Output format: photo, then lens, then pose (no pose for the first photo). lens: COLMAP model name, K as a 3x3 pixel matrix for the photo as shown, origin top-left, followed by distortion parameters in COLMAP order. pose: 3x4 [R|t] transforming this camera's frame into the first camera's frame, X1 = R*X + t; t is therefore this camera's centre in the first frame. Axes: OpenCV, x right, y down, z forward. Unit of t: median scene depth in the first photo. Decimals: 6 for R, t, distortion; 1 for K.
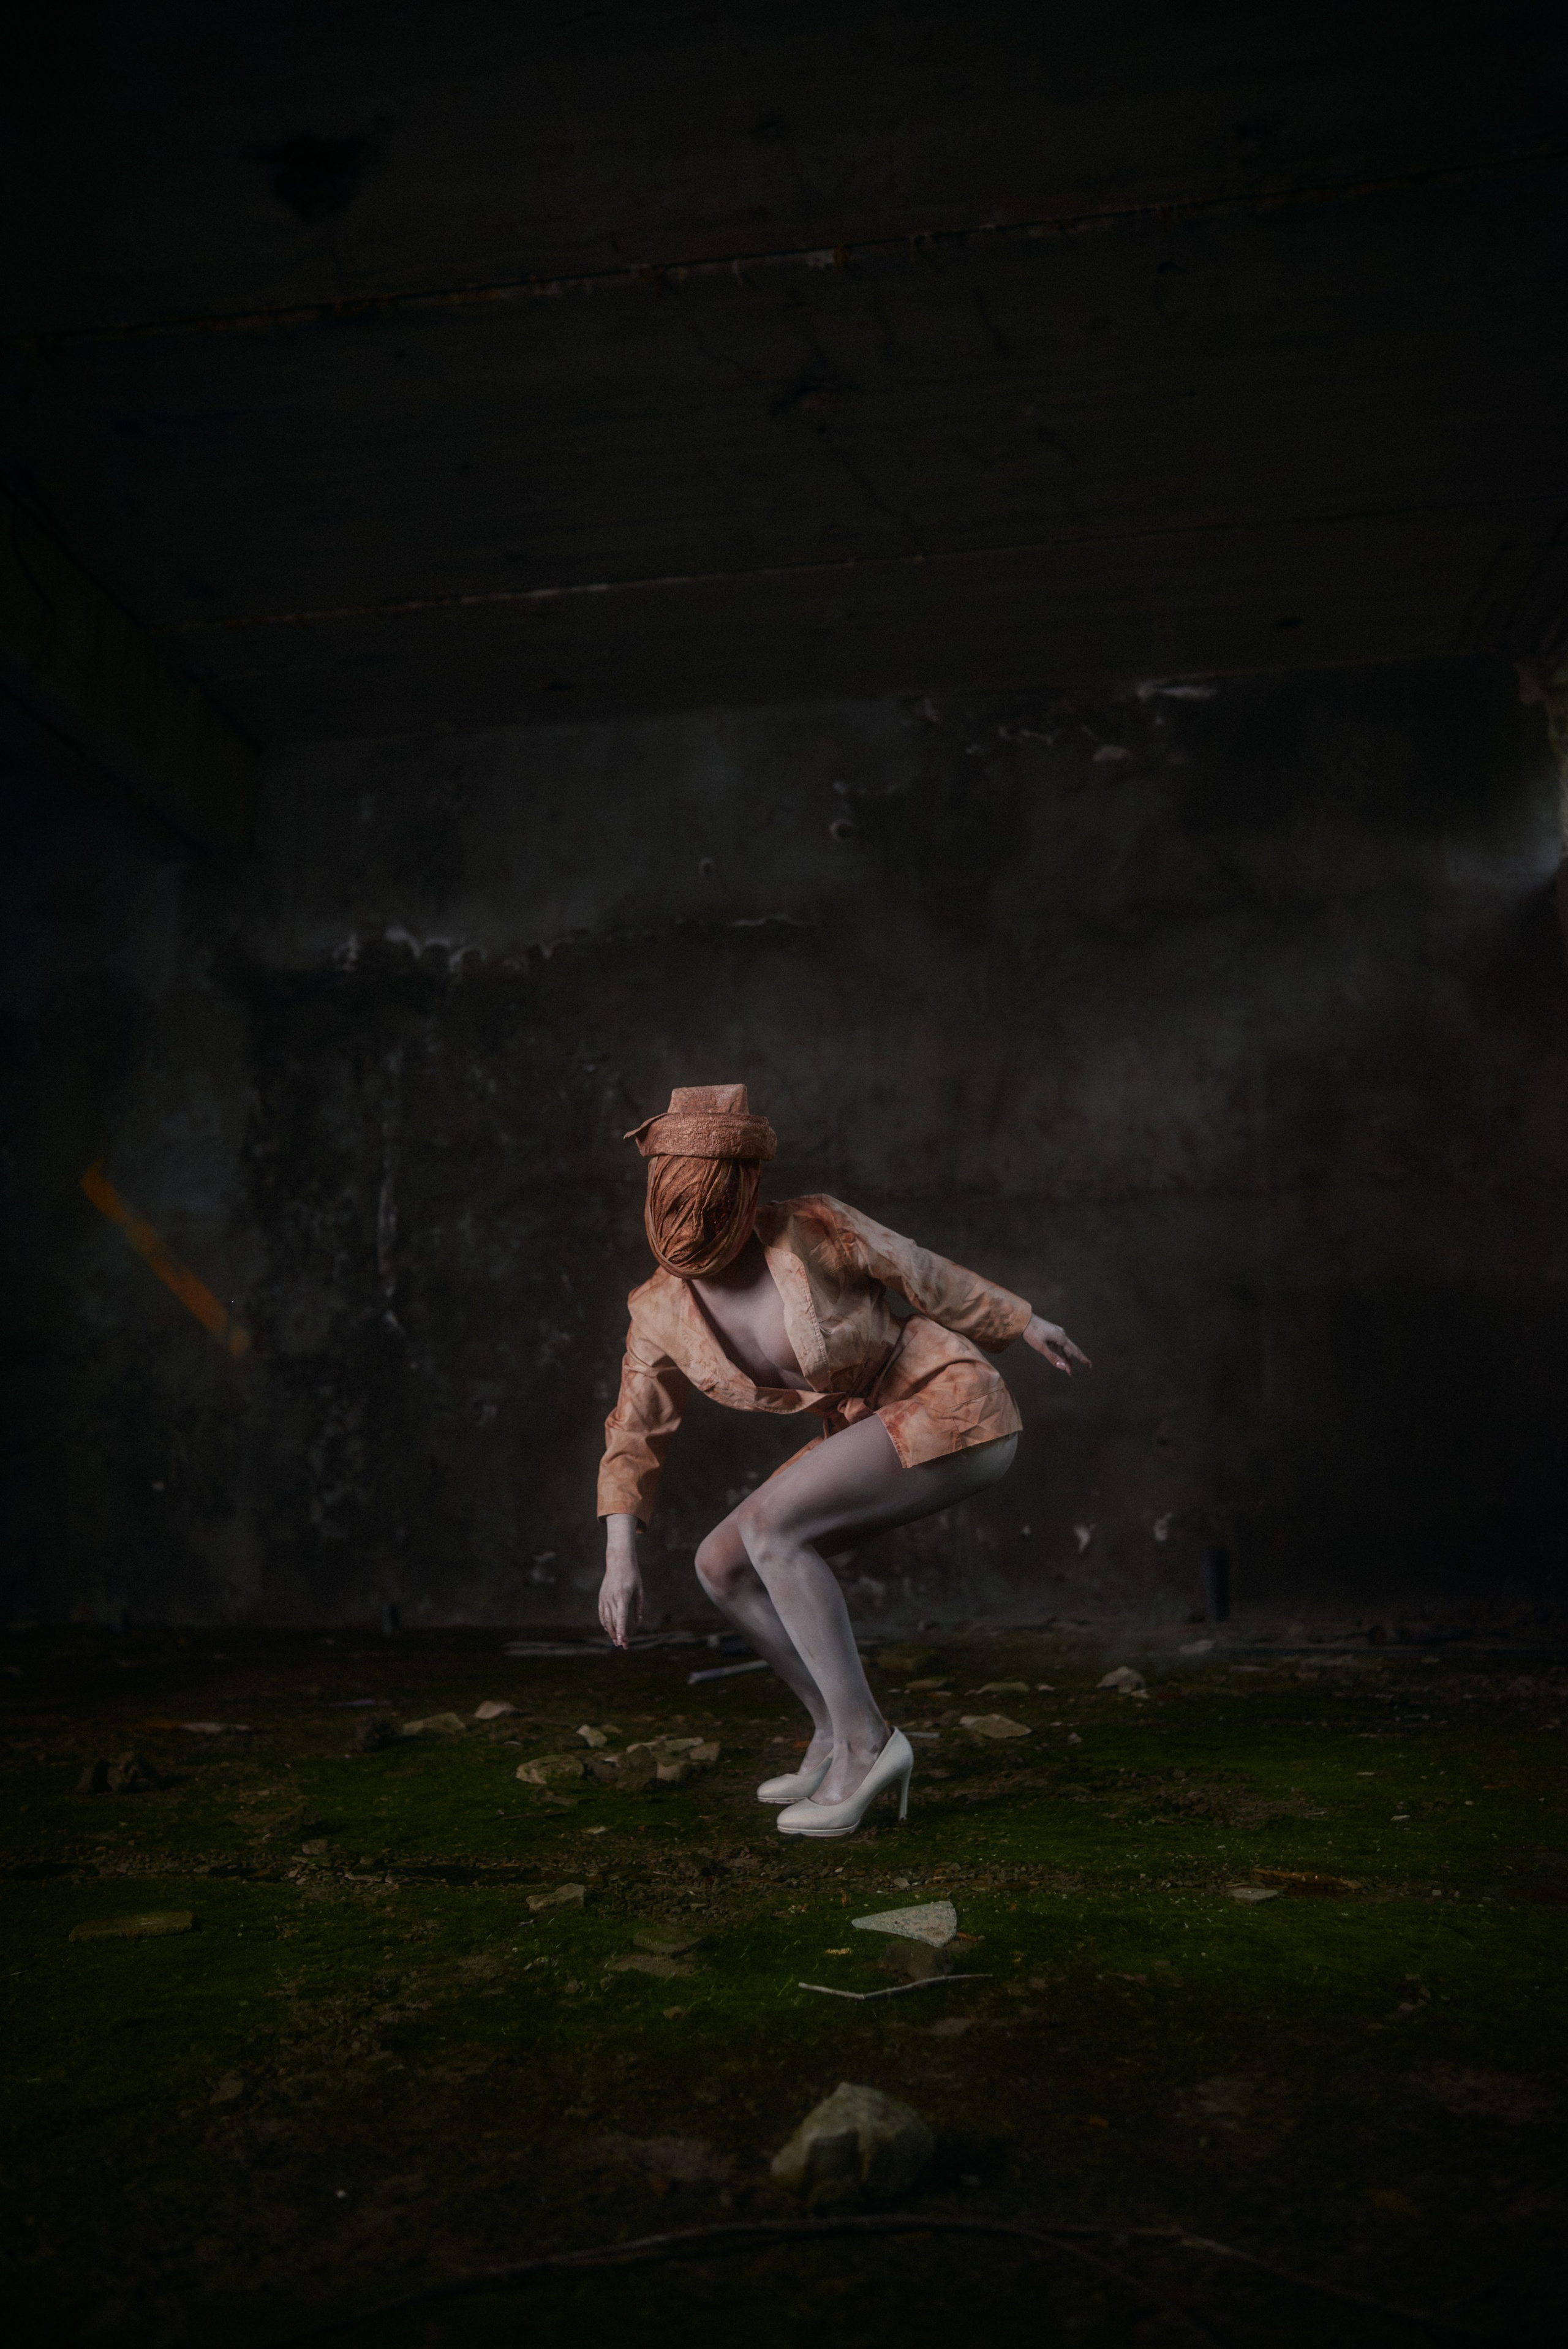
lens RADIAL K [[1586.7, 0, 790.7], [0, 1586.7, 1179.7], [0, 0, 1]] dist [-0.045294, 0.077965]
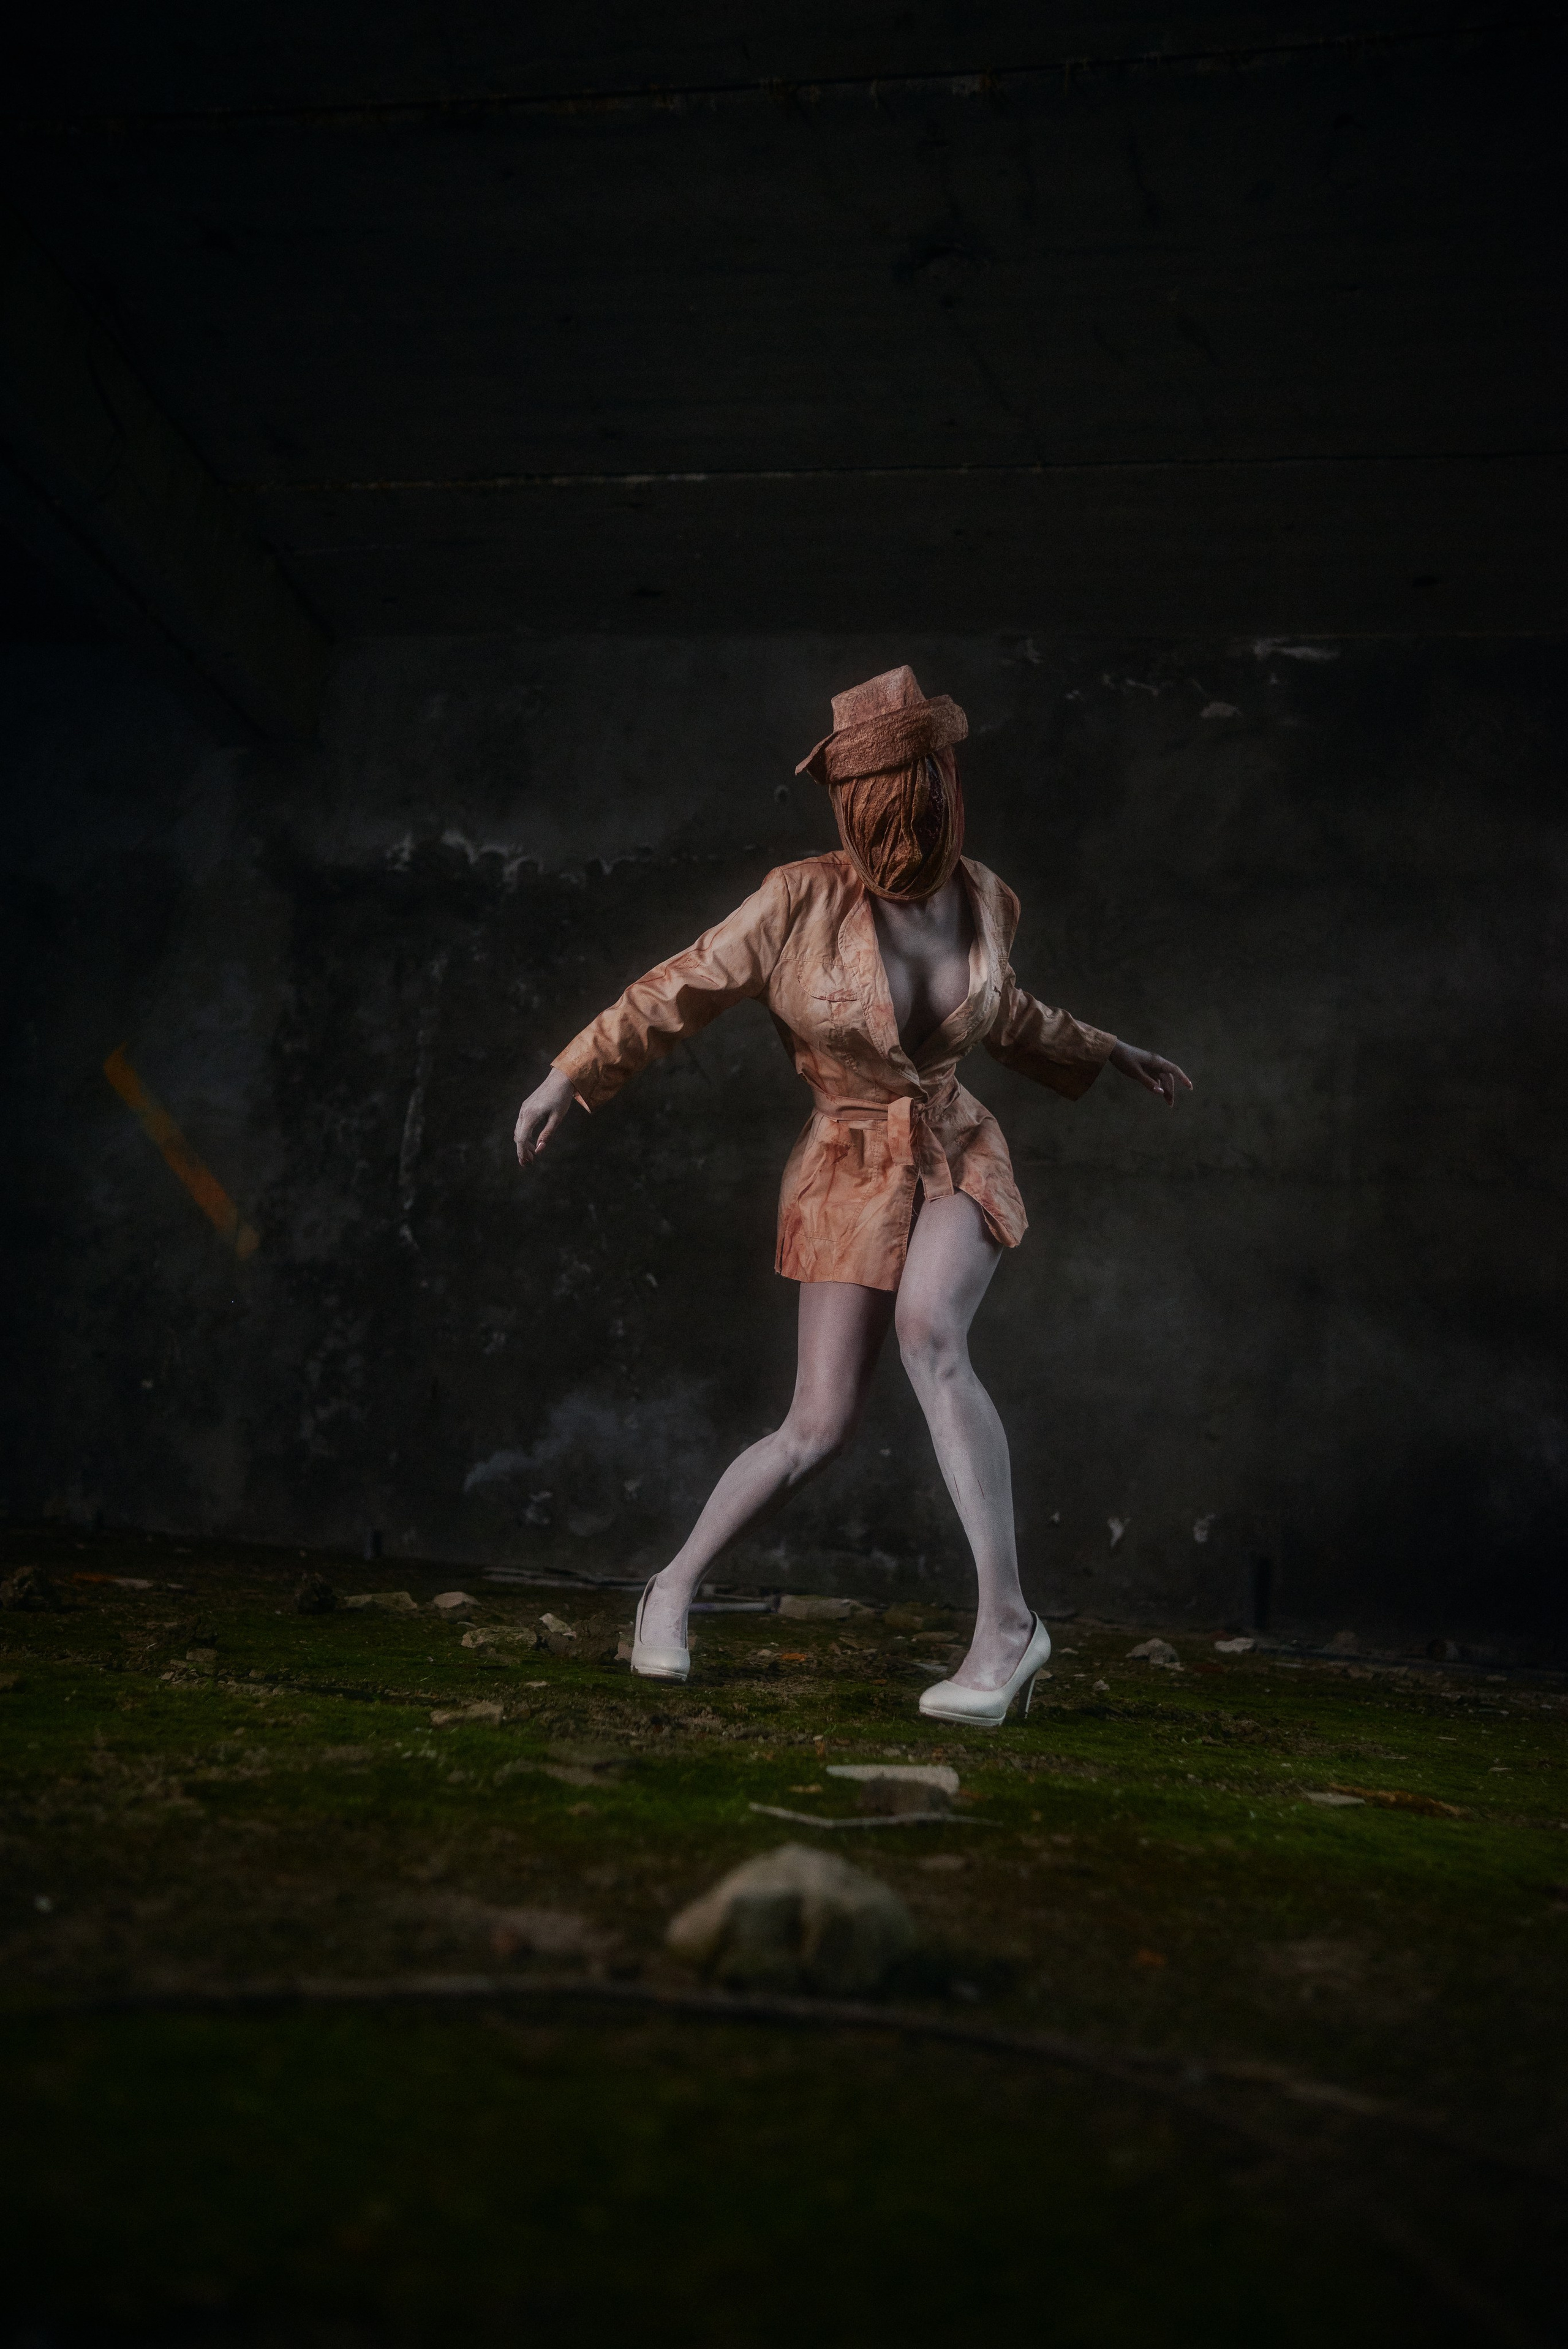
lens RADIAL K [[1586.7, 0, 787.1], [0, 1586.7, 1185.9], [0, 0, 1]] dist [-0.045294, 0.077965]
pose [[0.994895, 0.094785, -0.034638, 0.005794], [-0.095473, 0.995255, -0.018759, 0.060683], [0.032695, 0.021970, 0.999224, 0.062032]]
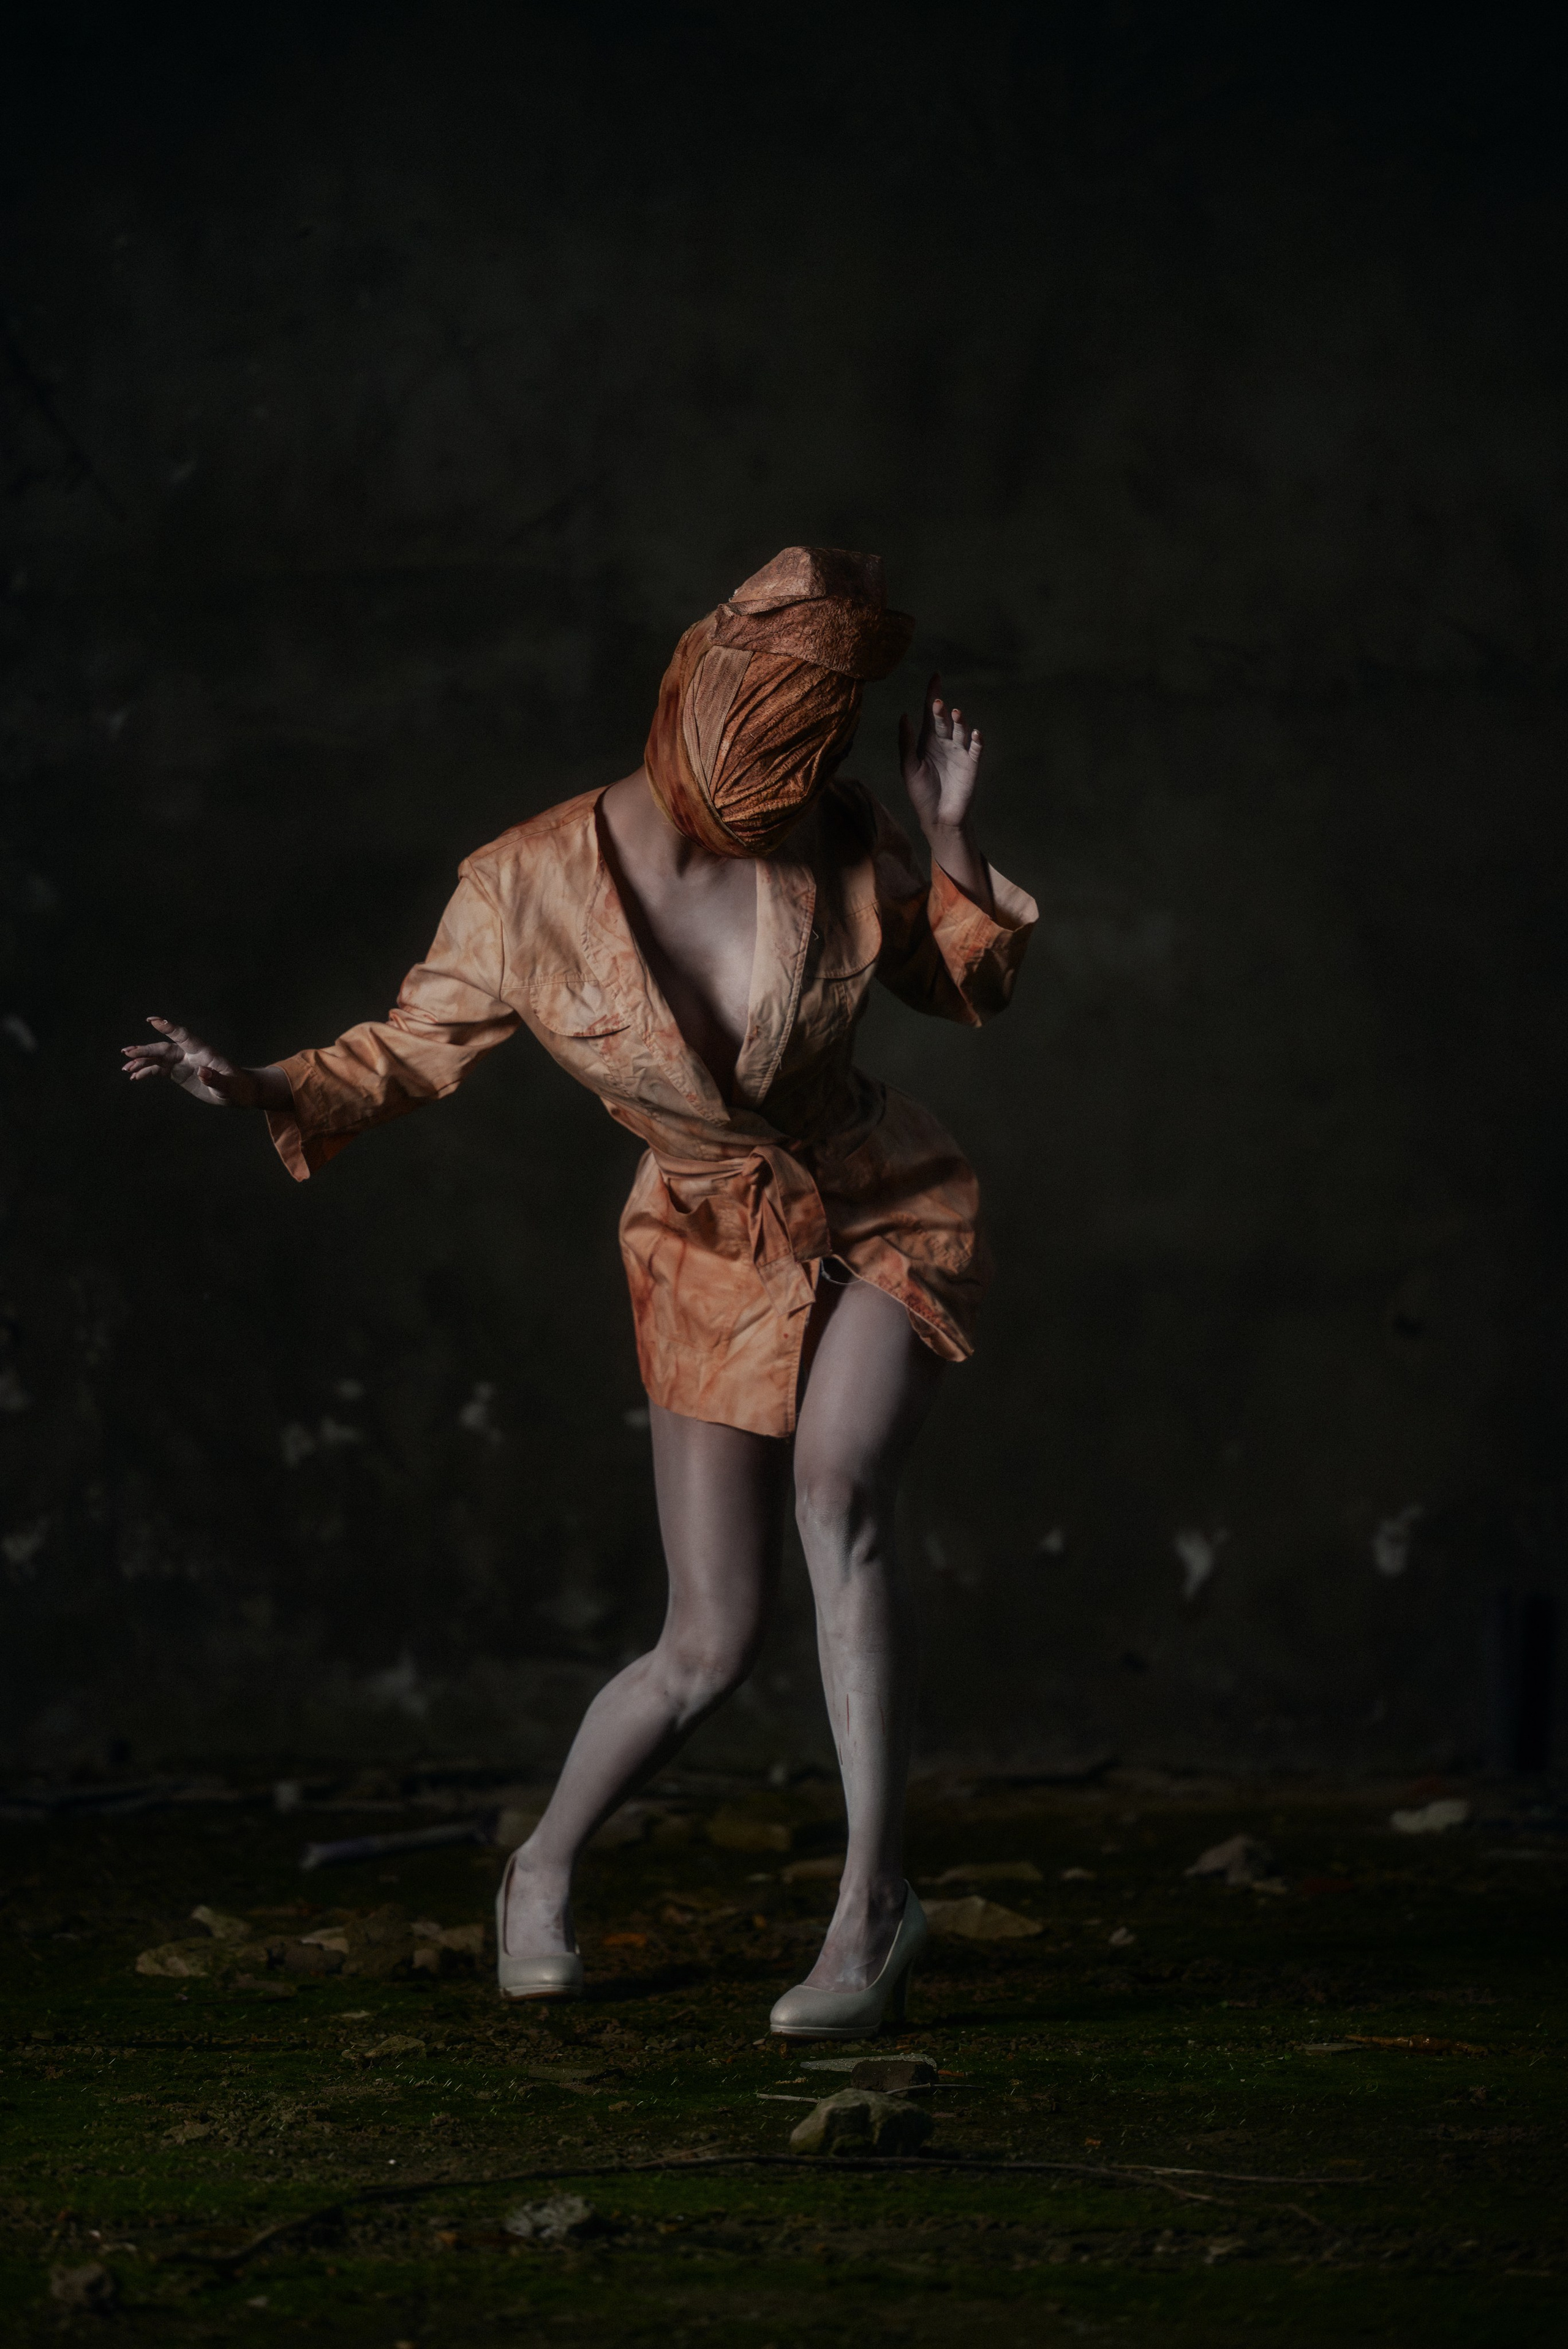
lens RADIAL K [[7168.0, 0, 777.6], [0, 7168.0, 1140.9], [0, 0, 1]] dist [-0.092351, 0.000000]
pose [[0.994401, 0.020109, 0.103744, -0.105138], [-0.037212, 0.985480, 0.165665, -0.167909], [-0.098906, -0.168598, 0.980710, -0.717492]]
